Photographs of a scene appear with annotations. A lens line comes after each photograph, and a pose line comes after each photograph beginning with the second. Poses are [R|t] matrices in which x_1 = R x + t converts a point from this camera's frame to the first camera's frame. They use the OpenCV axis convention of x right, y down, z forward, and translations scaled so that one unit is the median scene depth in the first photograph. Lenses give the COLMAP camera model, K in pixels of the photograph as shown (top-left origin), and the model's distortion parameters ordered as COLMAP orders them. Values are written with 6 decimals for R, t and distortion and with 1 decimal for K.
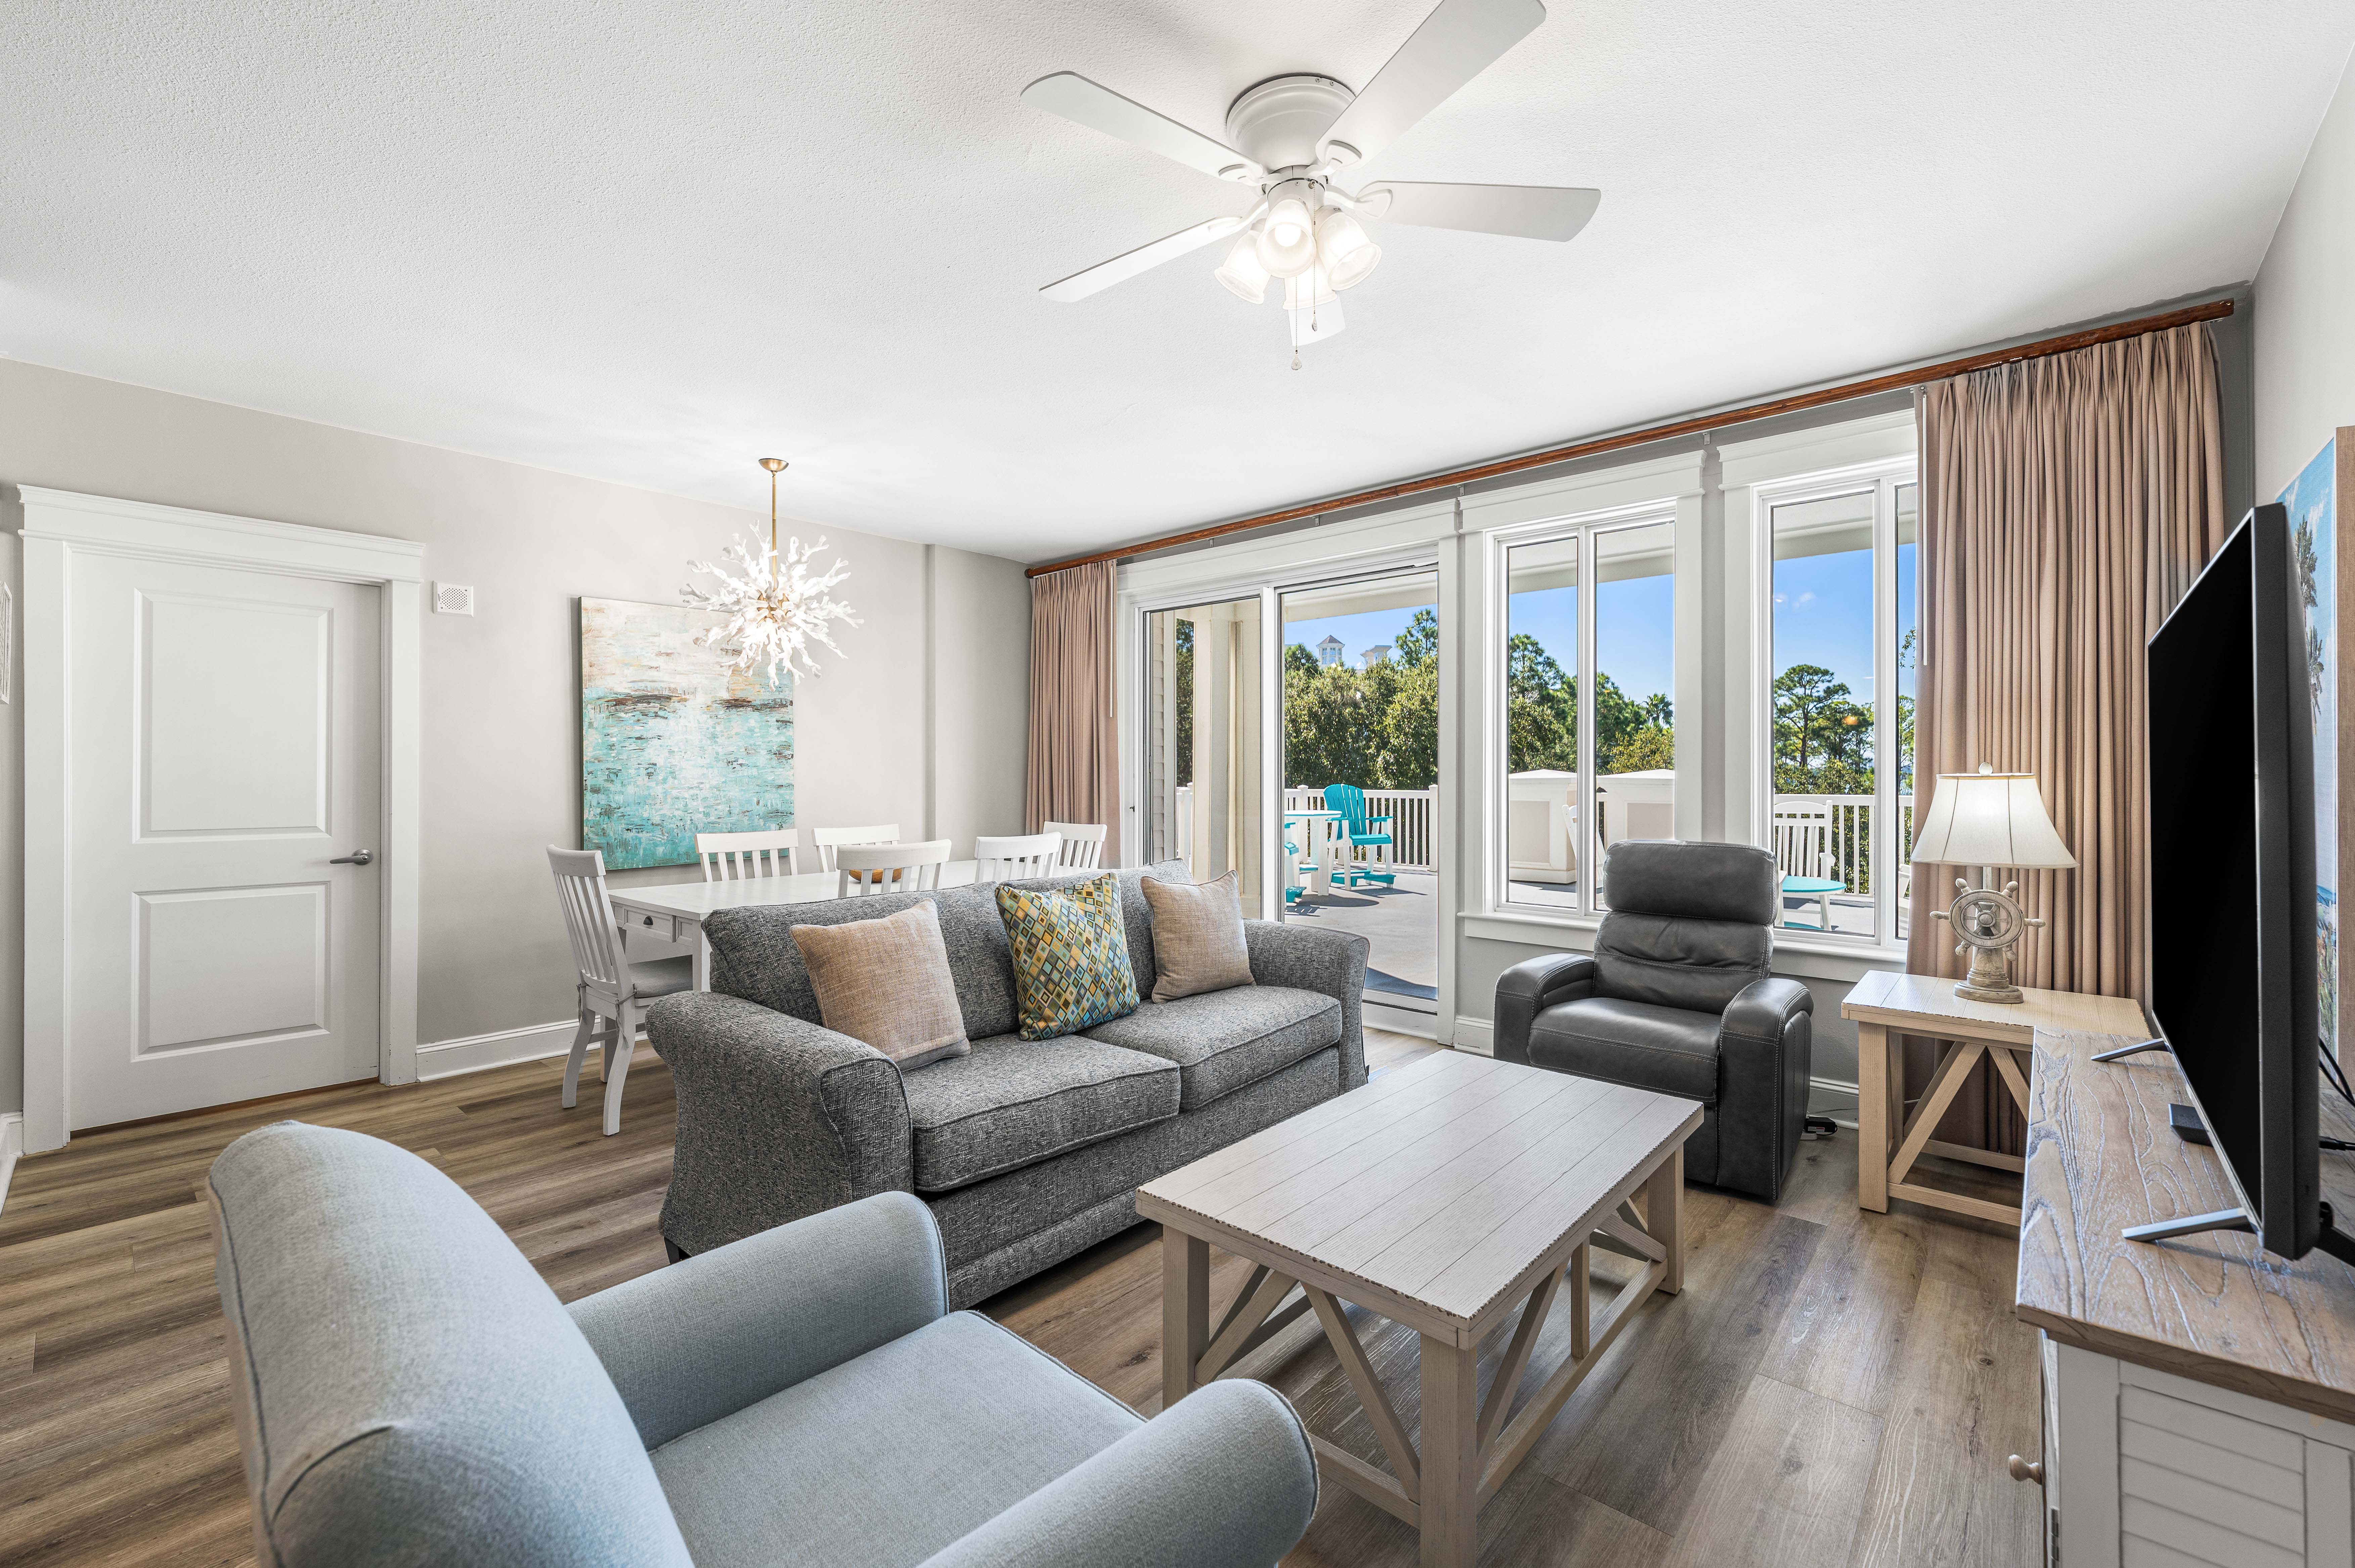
lens RADIAL K [[982.8, 0, 1174.9], [0, 982.8, 774.5], [0, 0, 1]] dist [0.000848, 0.000253]
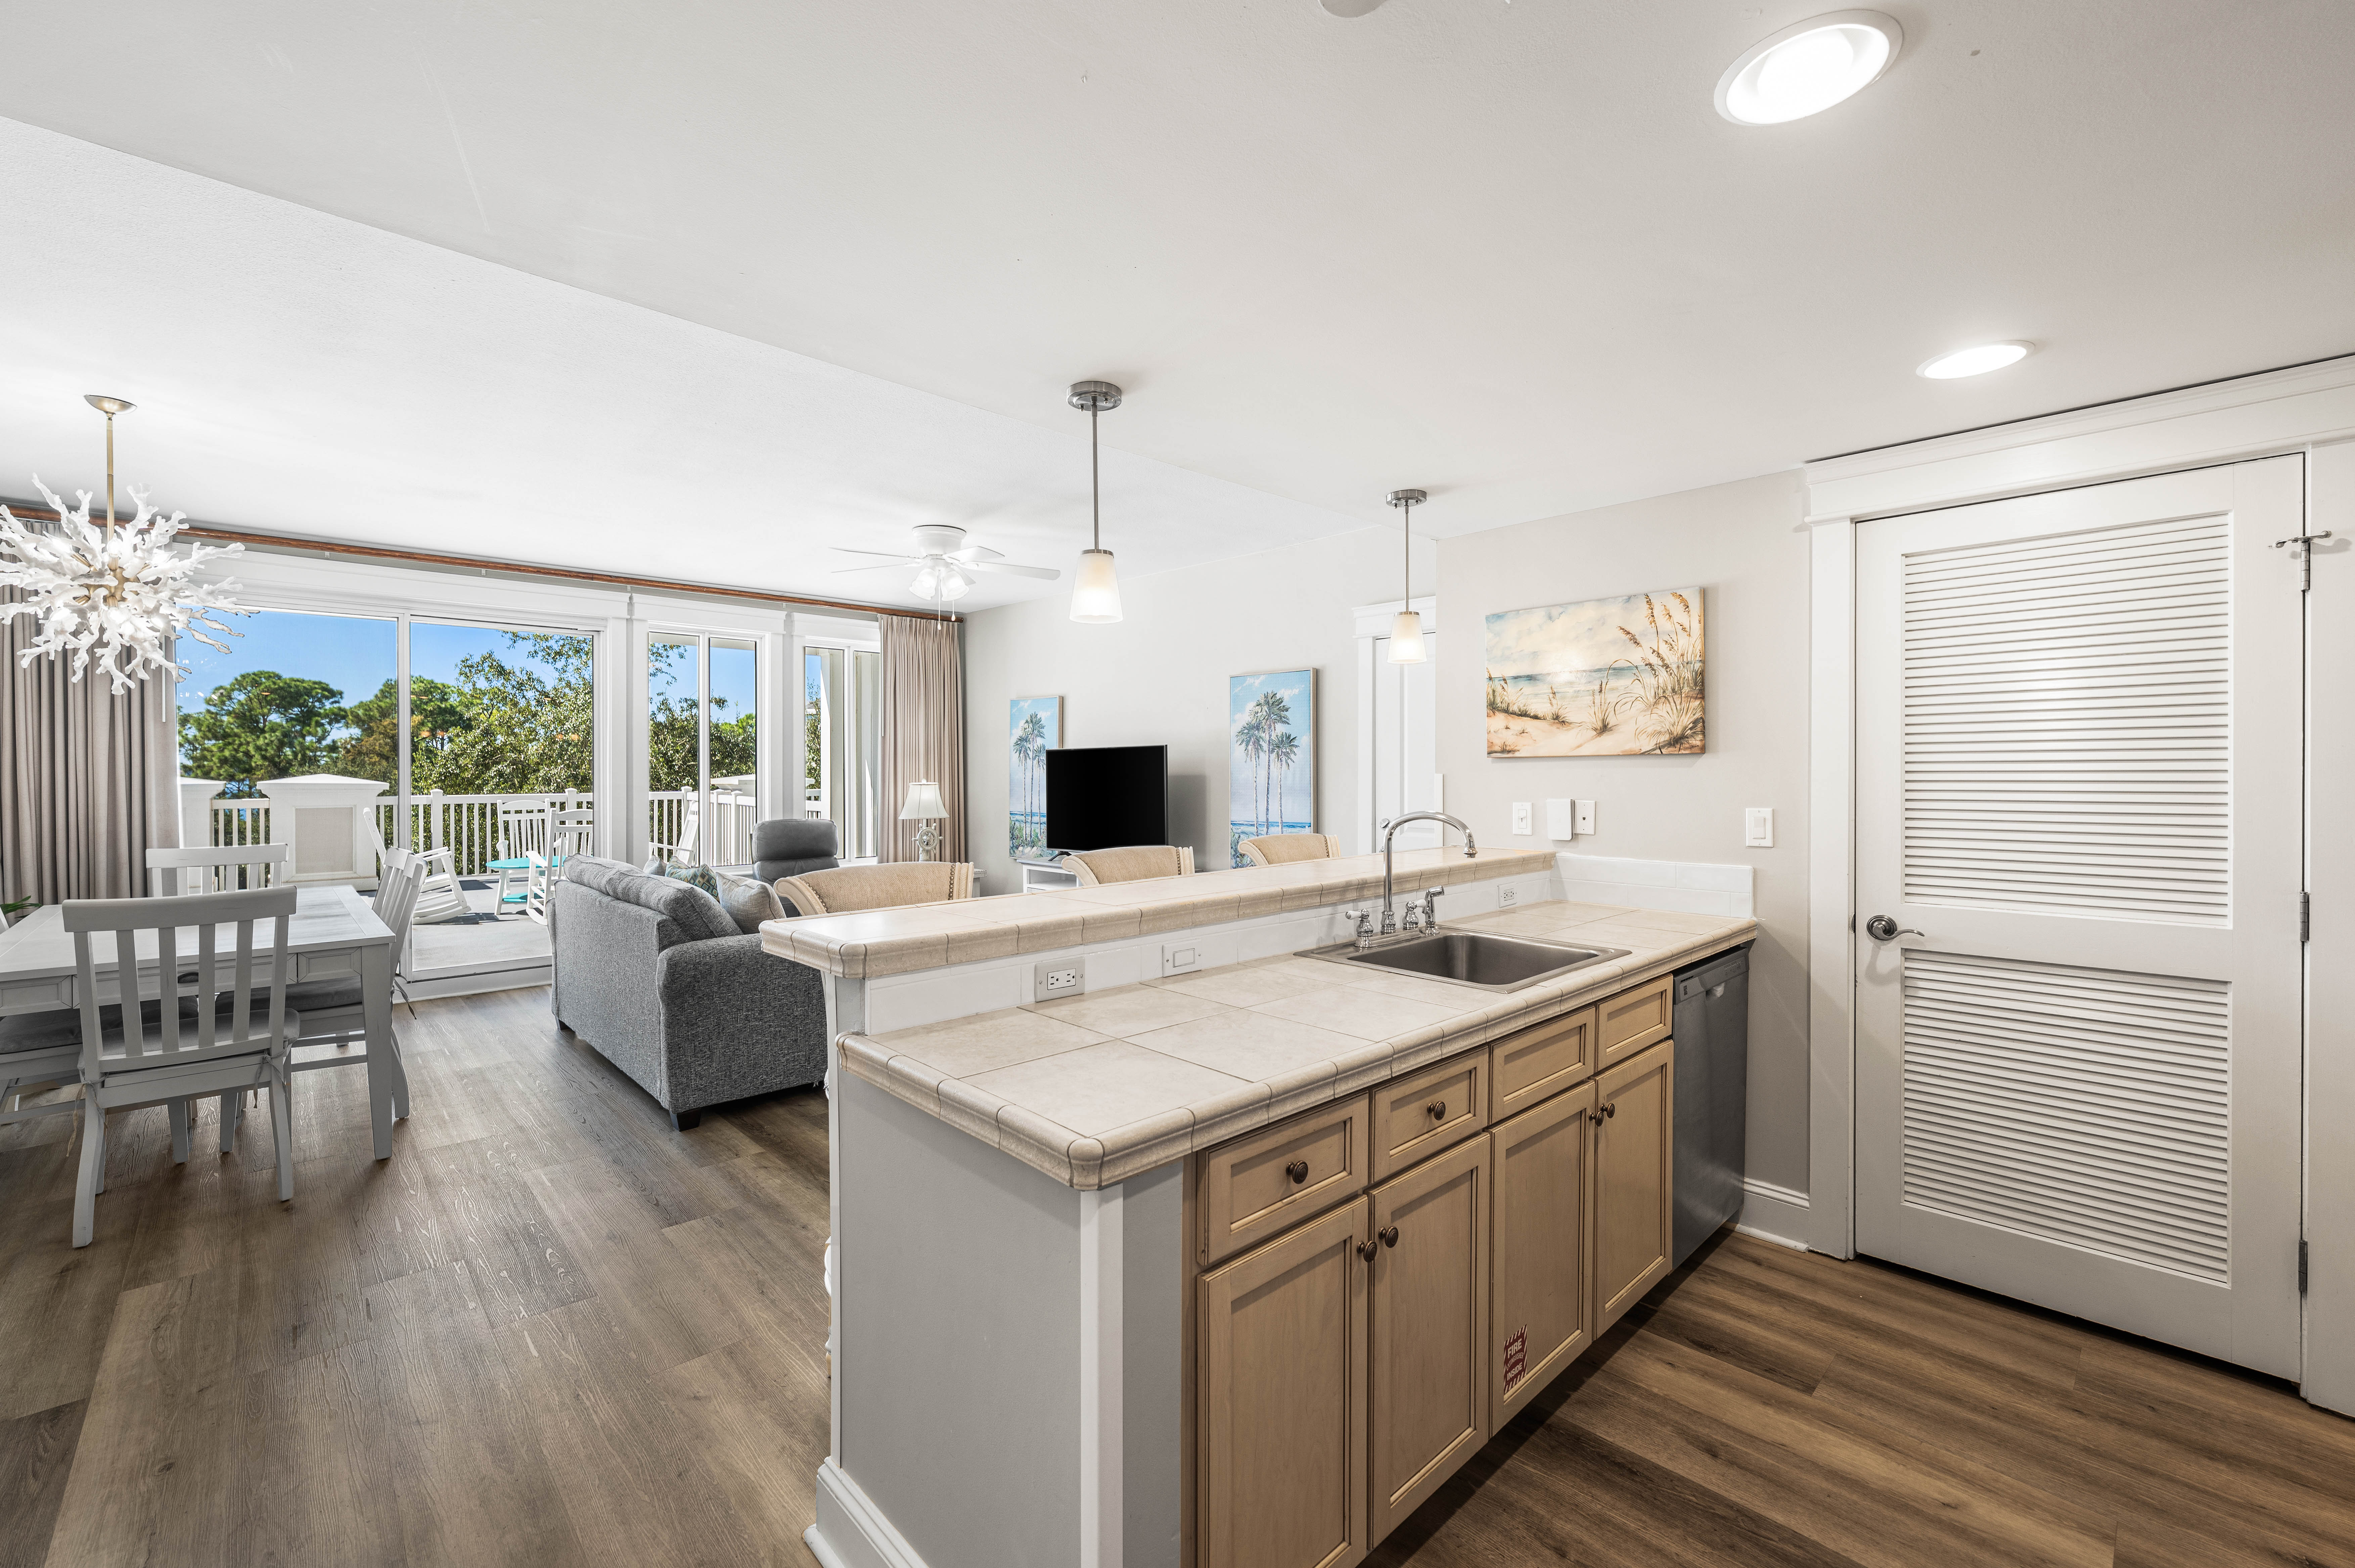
lens RADIAL K [[967.9, 0, 1187.1], [0, 967.9, 776.8], [0, 0, 1]] dist [0.000422, -0.000027]
pose [[0.076079, -0.007237, 0.997076, -1.018543], [0.000624, 0.999974, 0.007211, -0.021128], [-0.997102, 0.000073, 0.076081, 0.077297]]
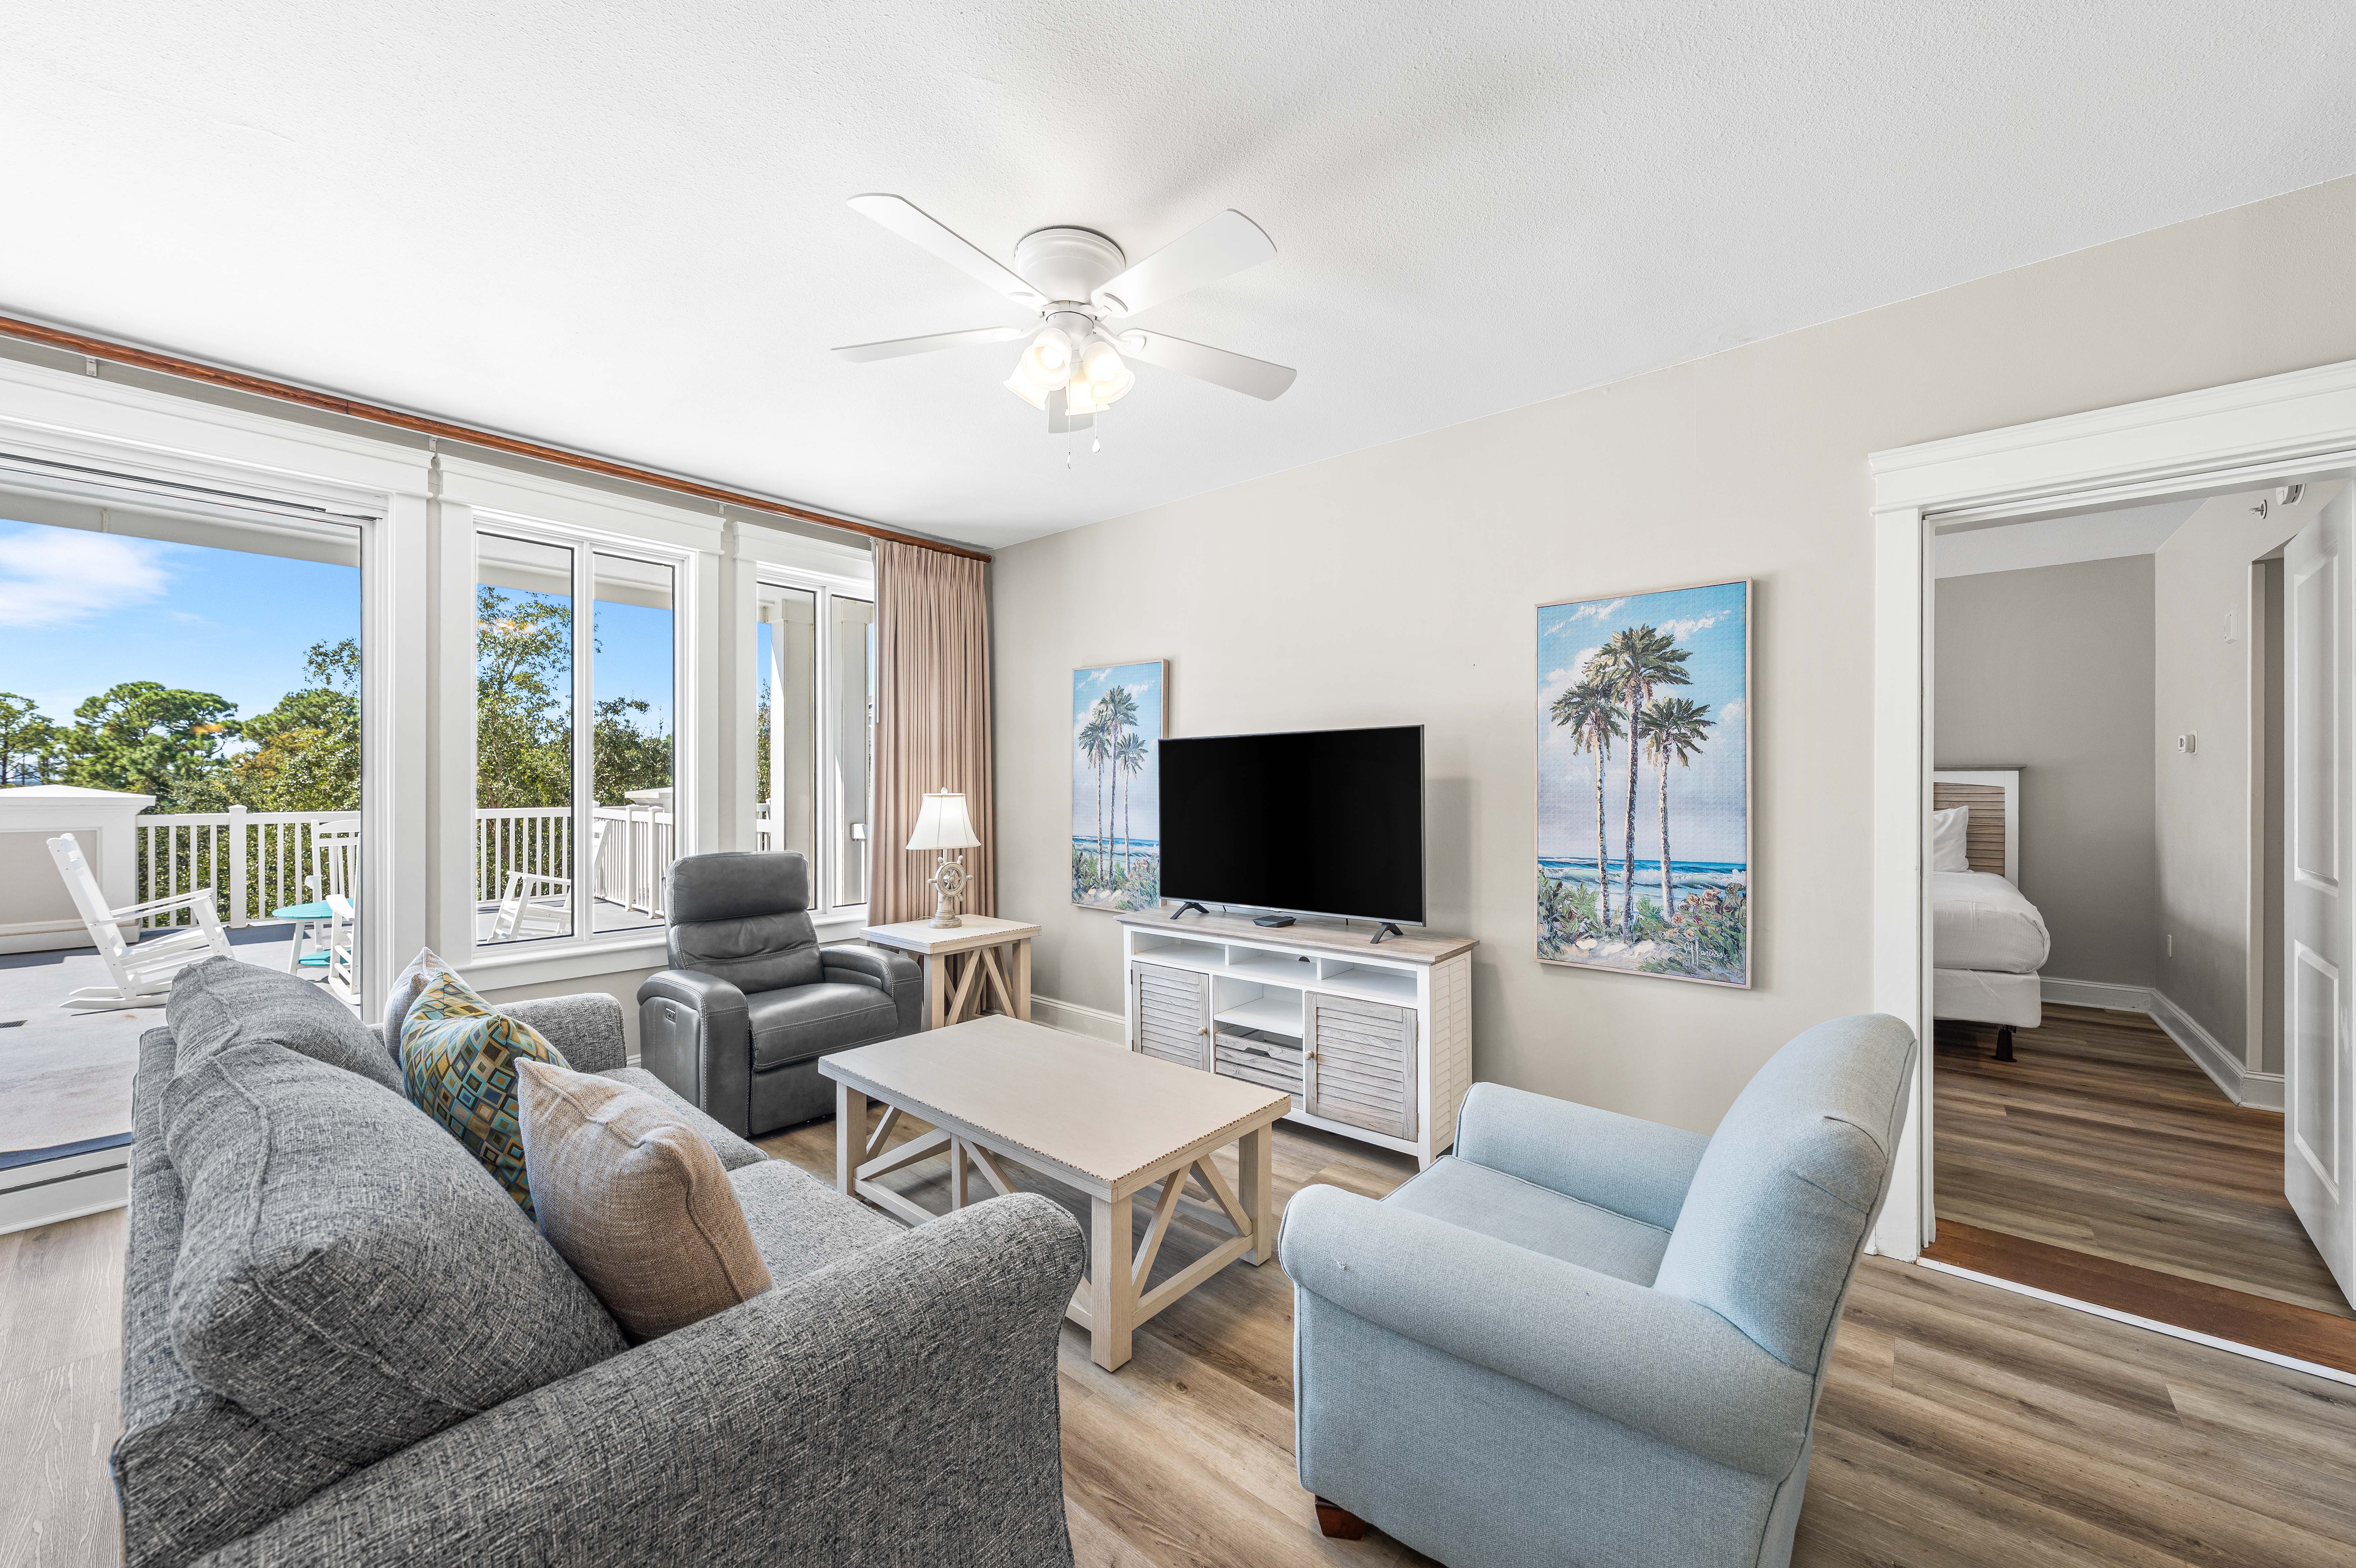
lens RADIAL K [[868.1, 0, 1184.1], [0, 868.1, 786.3], [0, 0, 1]] dist [-0.001011, 0.000177]
pose [[-0.025216, -0.001158, 0.999681, -0.416996], [0.001094, 0.999999, 0.001186, -0.009161], [-0.999681, 0.001123, -0.025215, 0.389766]]
